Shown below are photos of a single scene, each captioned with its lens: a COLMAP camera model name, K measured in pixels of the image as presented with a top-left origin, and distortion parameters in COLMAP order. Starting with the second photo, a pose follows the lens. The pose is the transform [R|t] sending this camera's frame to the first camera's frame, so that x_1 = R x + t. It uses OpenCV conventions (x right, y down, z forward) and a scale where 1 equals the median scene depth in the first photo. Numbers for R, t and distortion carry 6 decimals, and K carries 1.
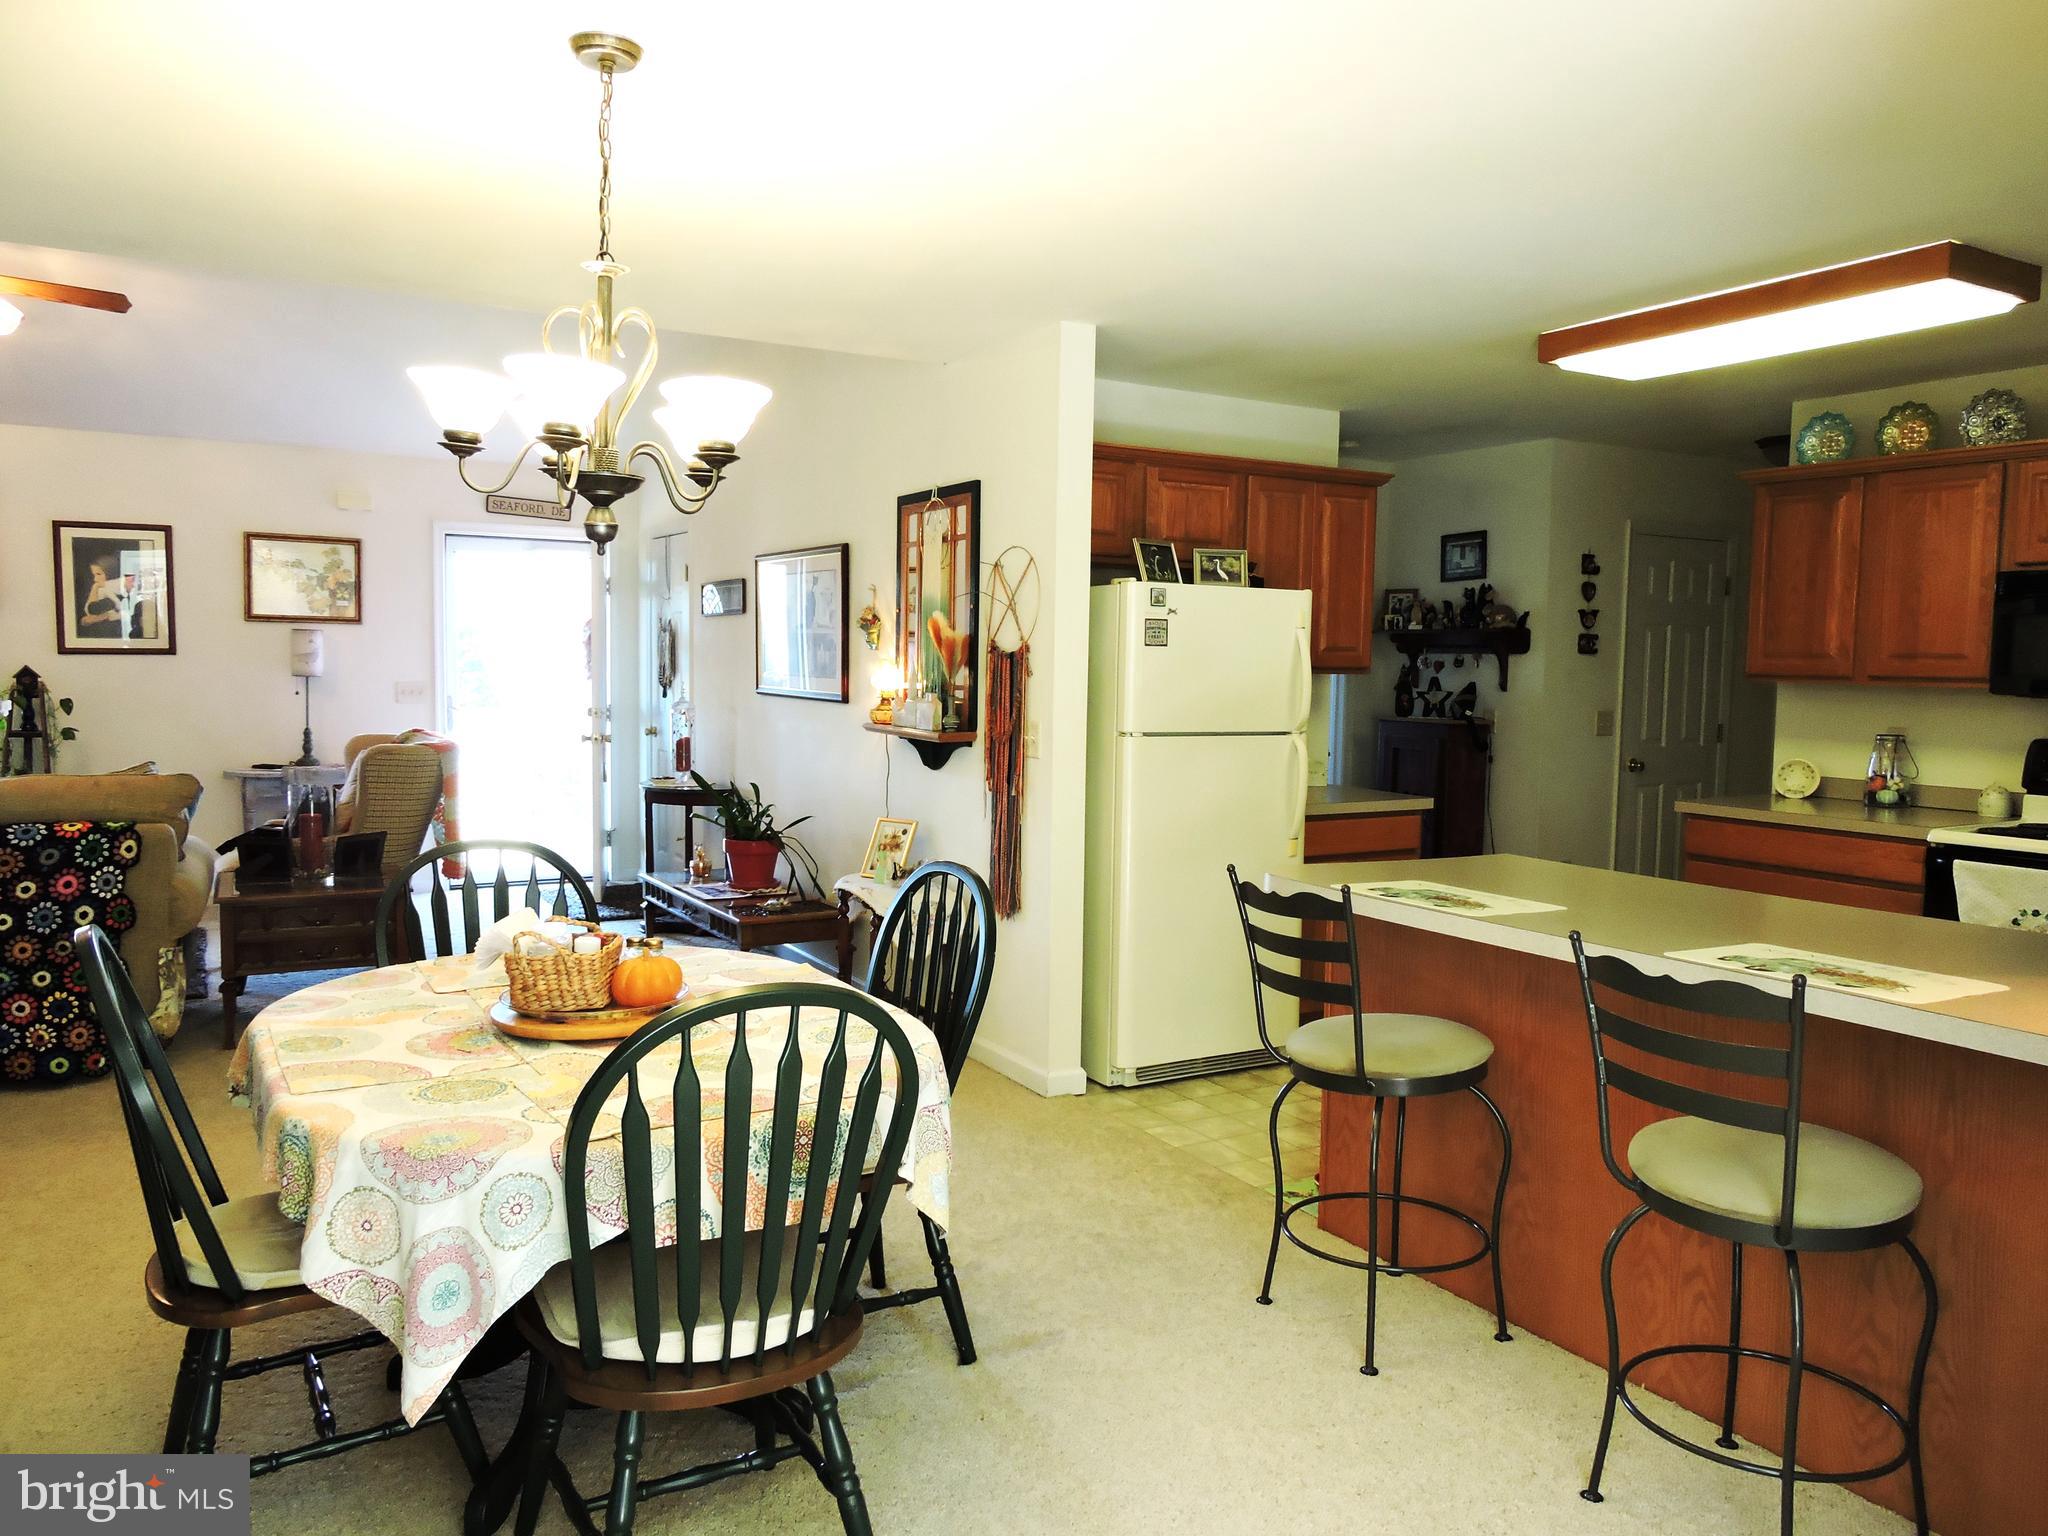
lens RADIAL K [[1464.3, 0, 1034.0], [0, 1464.3, 764.3], [0, 0, 1]] dist [-0.000181, -0.001549]
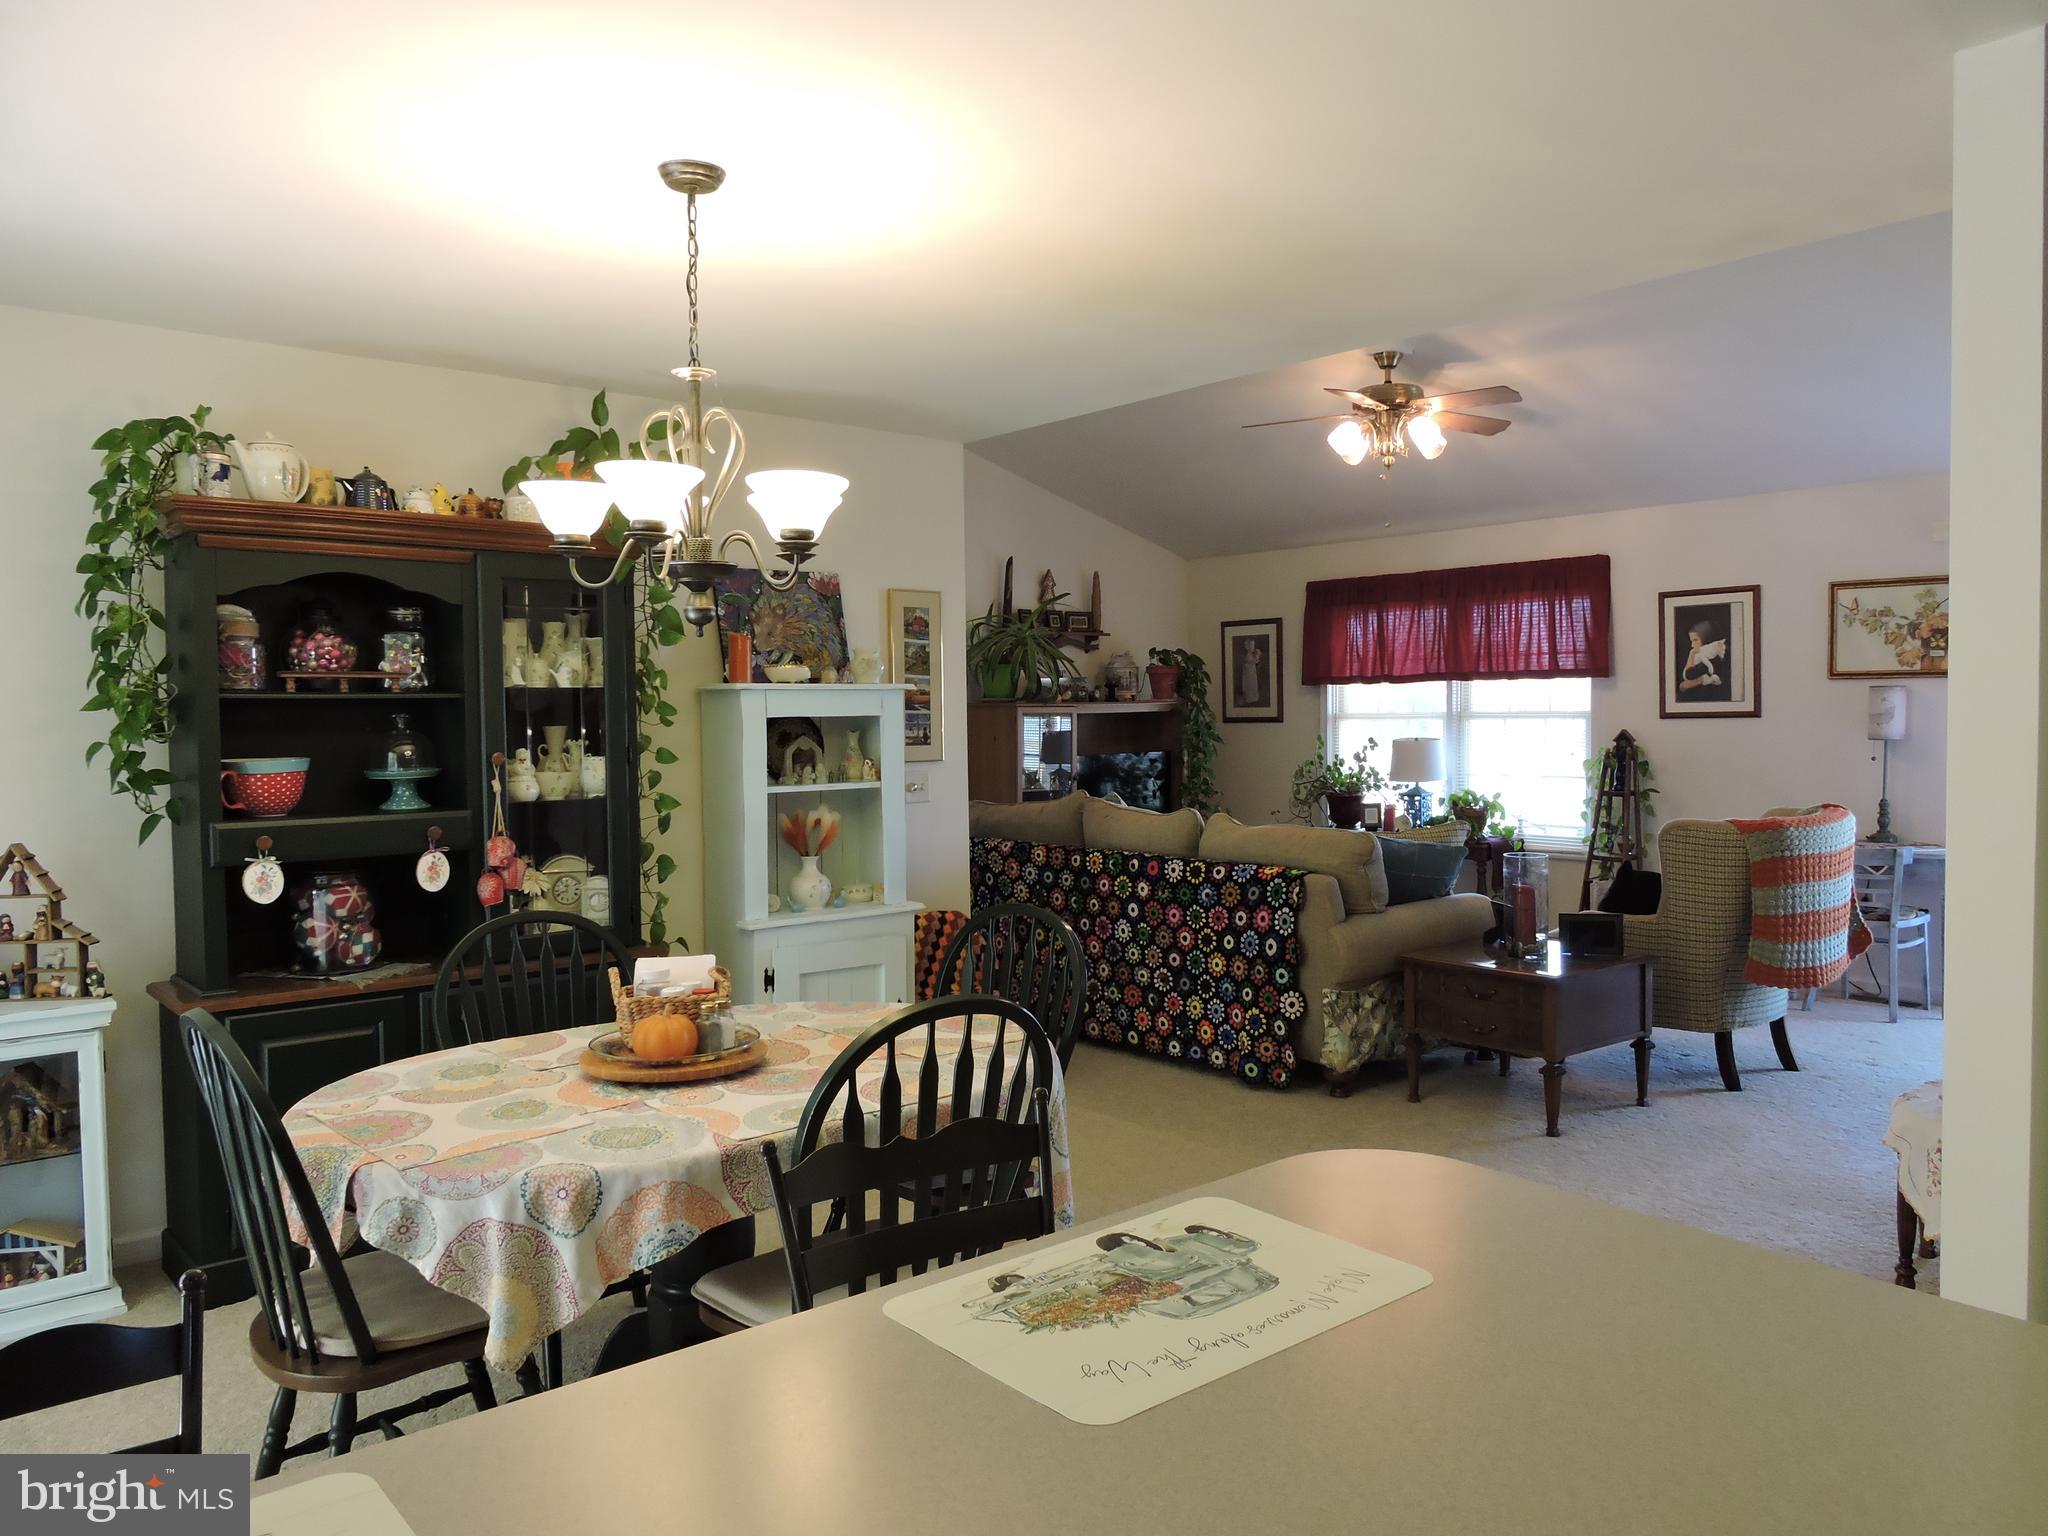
lens RADIAL K [[1462.7, 0, 1030.0], [0, 1462.7, 768.4], [0, 0, 1]] dist [0.003483, -0.007461]
pose [[0.173691, 0.020334, -0.984590, 0.418132], [-0.057062, 0.998315, 0.010552, -0.036435], [0.983146, 0.054350, 0.174559, 0.541738]]
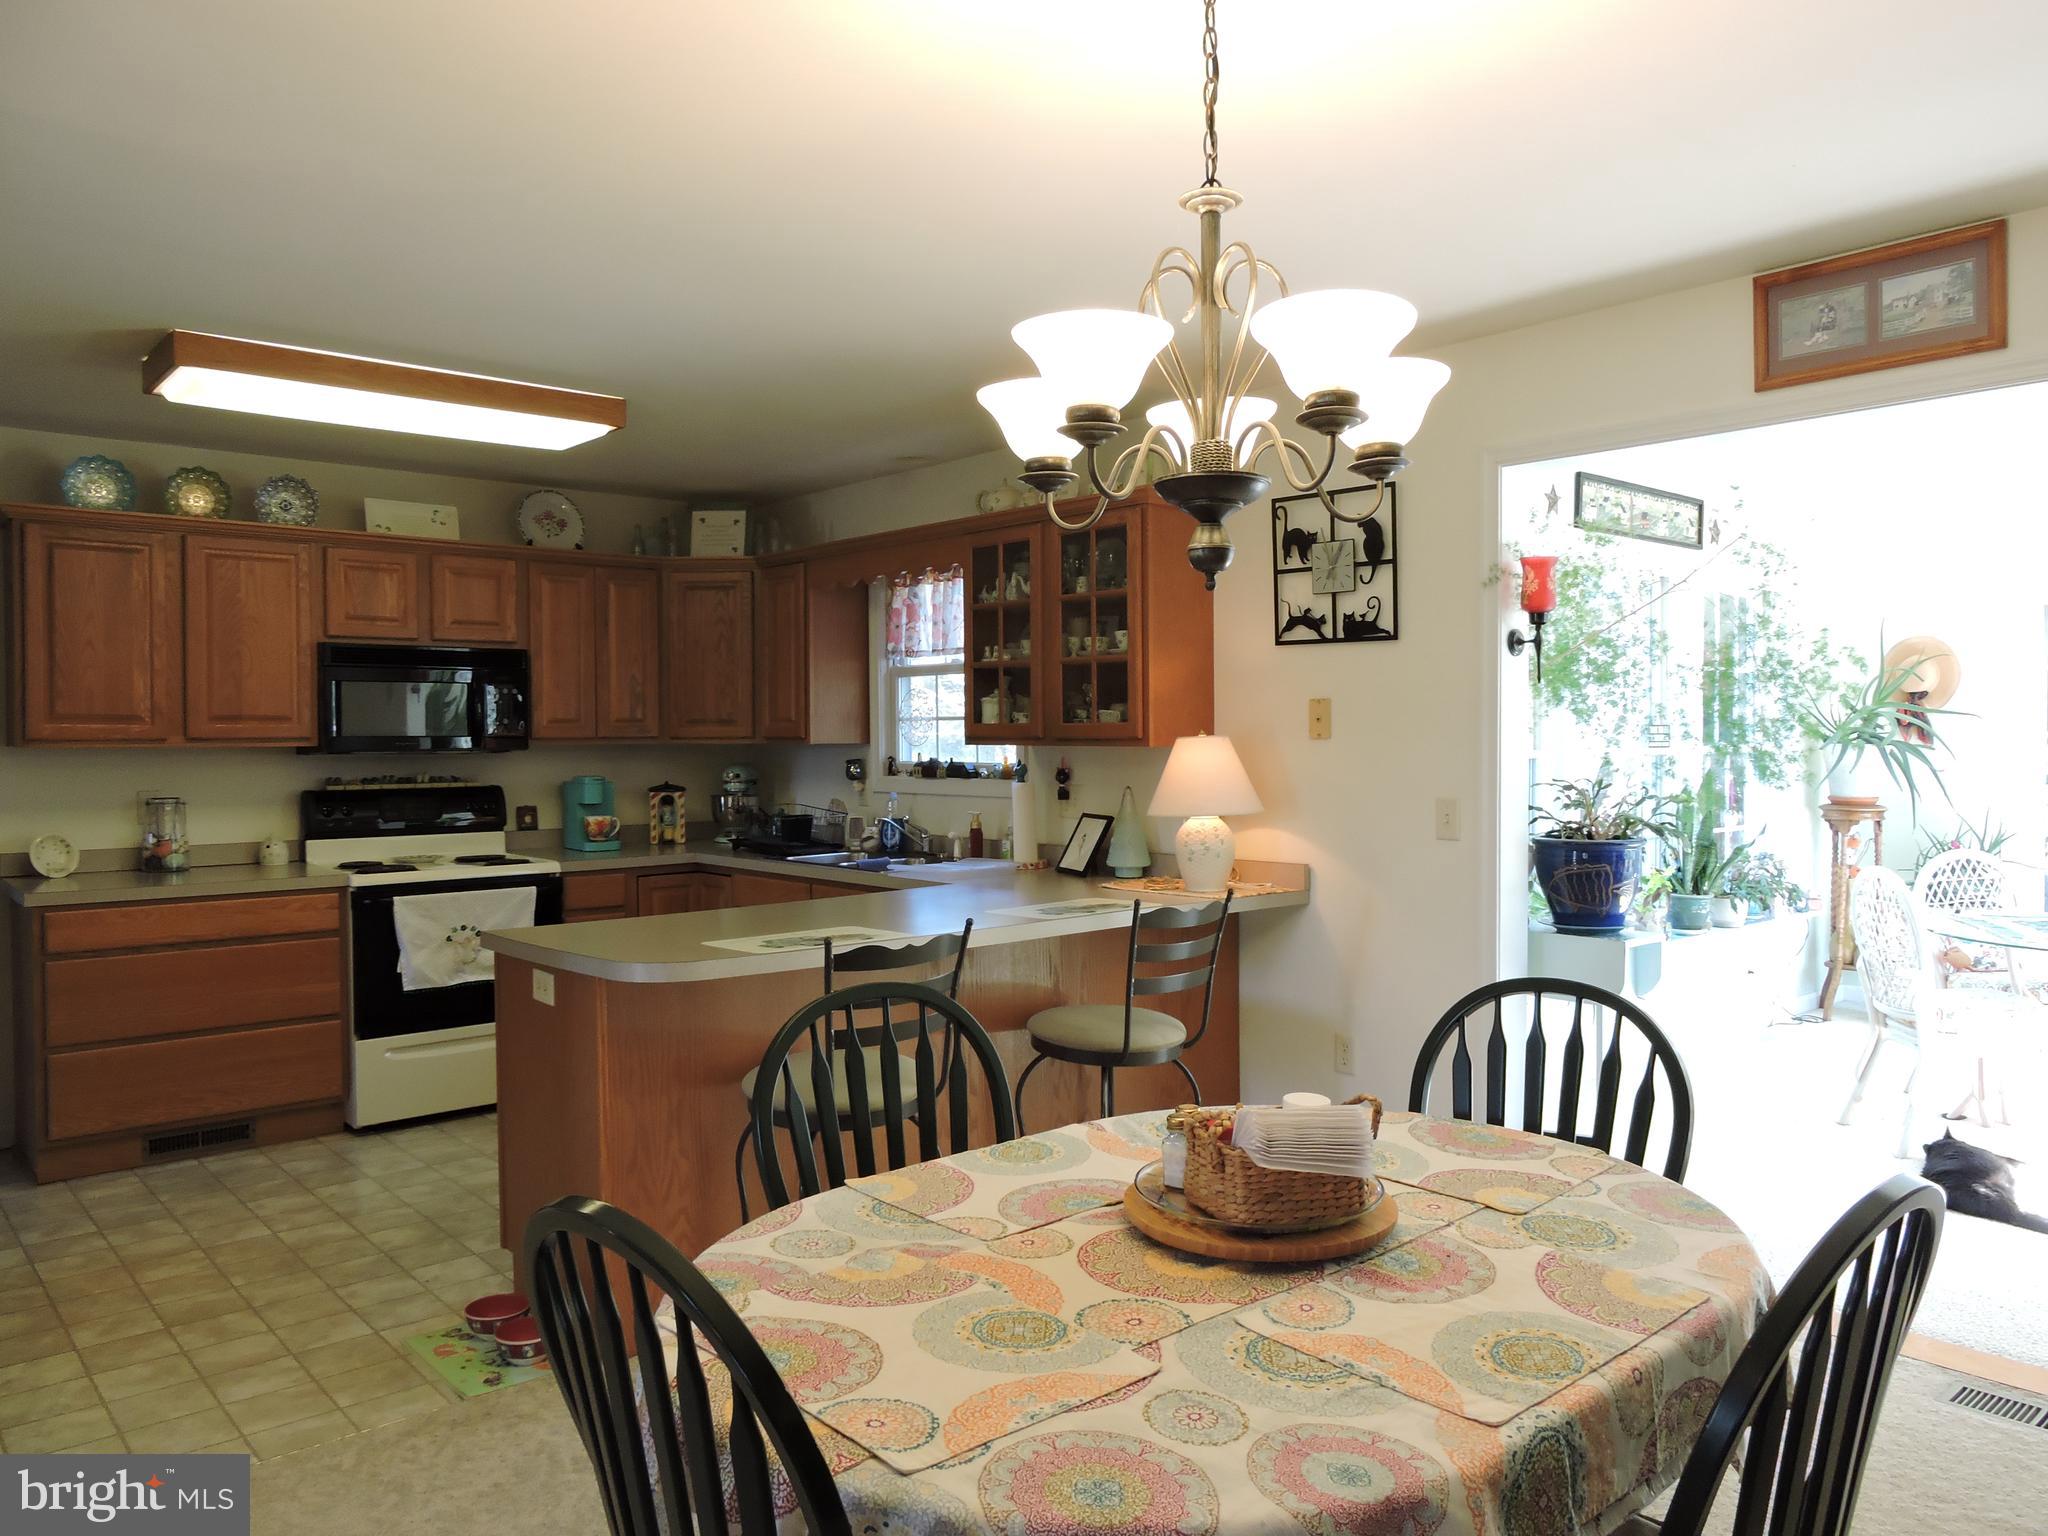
lens RADIAL K [[1489.3, 0, 1024.0], [0, 1489.3, 768.0], [0, 0, 1]] dist [-0.000186, 0.000369]
pose [[-0.186556, -0.037153, 0.981742, -0.527899], [0.072193, 0.996065, 0.051414, -0.052366], [-0.979788, 0.080467, -0.183140, 0.649529]]
